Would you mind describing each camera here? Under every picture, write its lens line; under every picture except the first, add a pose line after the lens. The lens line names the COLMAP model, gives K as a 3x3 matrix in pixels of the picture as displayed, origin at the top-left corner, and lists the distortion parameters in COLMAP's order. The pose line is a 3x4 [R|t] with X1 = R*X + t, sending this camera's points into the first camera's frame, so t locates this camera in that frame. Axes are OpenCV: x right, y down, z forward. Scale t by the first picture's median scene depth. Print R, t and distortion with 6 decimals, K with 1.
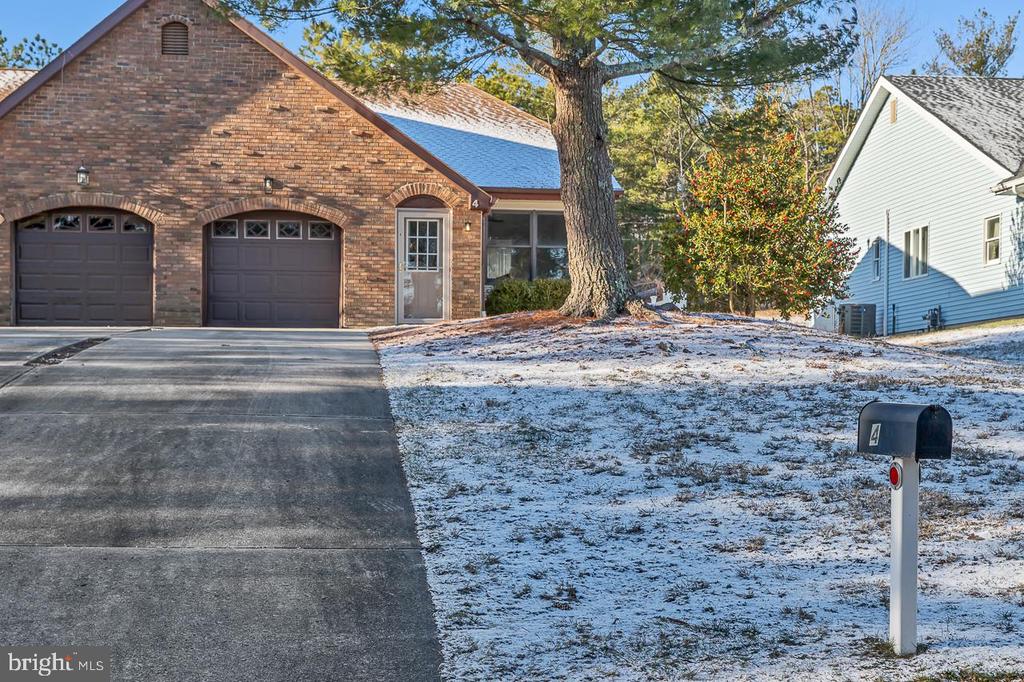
lens RADIAL K [[1857.3, 0, 597.4], [0, 1857.3, 430.6], [0, 0, 1]] dist [-0.018175, 0.136735]
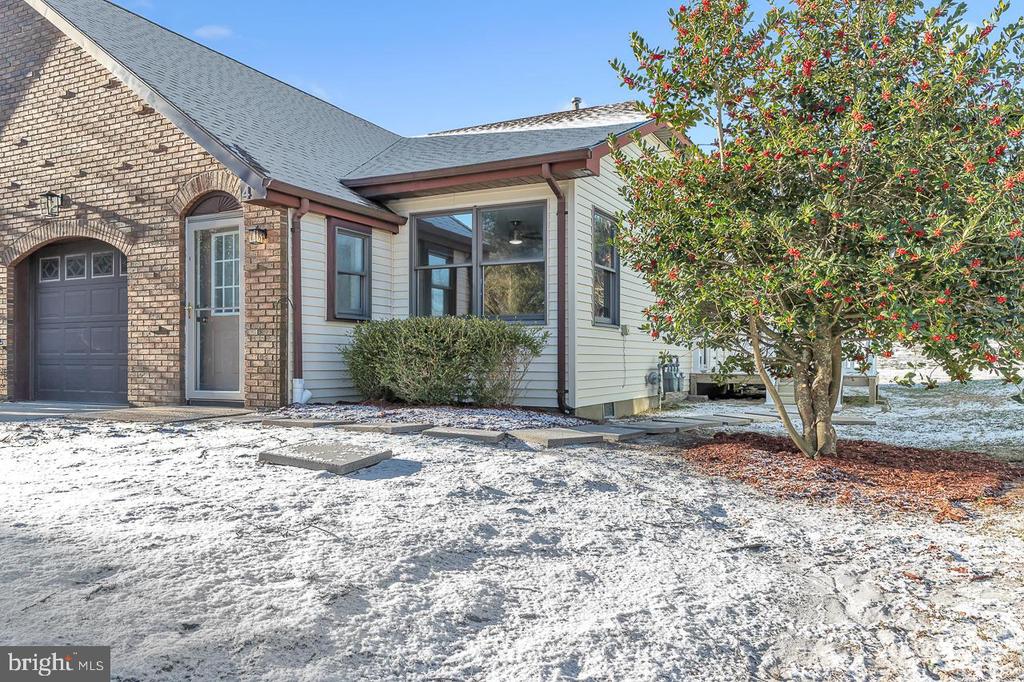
lens RADIAL K [[744.9, 0, 513.7], [0, 744.9, 342.3], [0, 0, 1]] dist [0.002482, 0.001848]
pose [[0.801809, -0.013199, -0.597434, 0.136316], [-0.002108, 0.999687, -0.024914, -0.071497], [0.597577, 0.021236, 0.801531, 0.870923]]
